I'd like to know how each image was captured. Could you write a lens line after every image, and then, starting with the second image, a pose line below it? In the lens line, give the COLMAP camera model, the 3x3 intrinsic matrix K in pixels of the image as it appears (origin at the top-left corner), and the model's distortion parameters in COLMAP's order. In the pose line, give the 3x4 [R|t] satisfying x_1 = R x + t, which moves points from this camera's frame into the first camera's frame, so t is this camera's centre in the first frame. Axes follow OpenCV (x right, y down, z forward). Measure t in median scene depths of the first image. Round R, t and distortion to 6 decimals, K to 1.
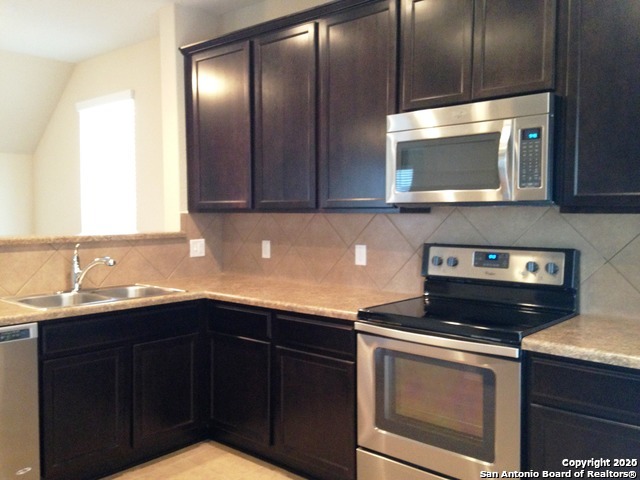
lens RADIAL K [[585.3, 0, 311.6], [0, 585.3, 239.7], [0, 0, 1]] dist [0.158328, -0.240343]
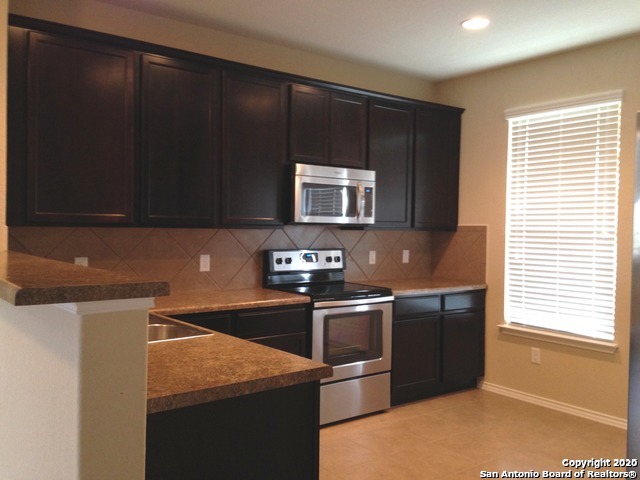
lens RADIAL K [[573.9, 0, 320.0], [0, 573.9, 240.0], [0, 0, 1]] dist [0.154410, -0.212337]
pose [[0.180737, -0.017533, 0.983375, -1.222395], [0.035236, 0.999315, 0.011341, -0.030660], [-0.982900, 0.032601, 0.181231, 0.647156]]
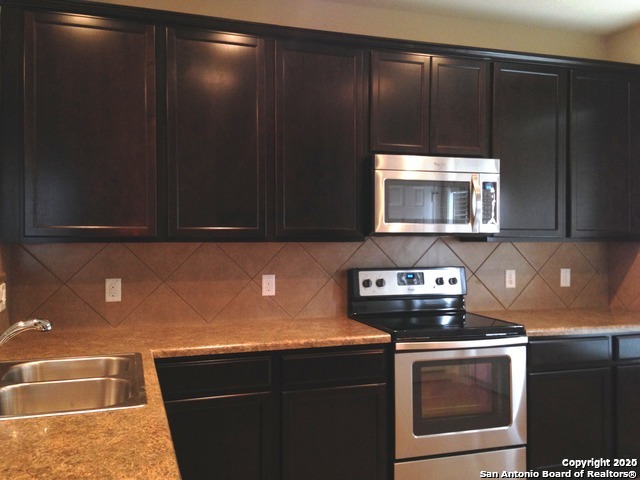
lens RADIAL K [[573.9, 0, 320.0], [0, 573.9, 240.0], [0, 0, 1]] dist [0.154410, -0.212337]
pose [[0.500573, 0.000213, 0.865694, -0.819946], [0.043263, 0.998744, -0.025261, -0.024455], [-0.864612, 0.050097, 0.499936, 0.525287]]
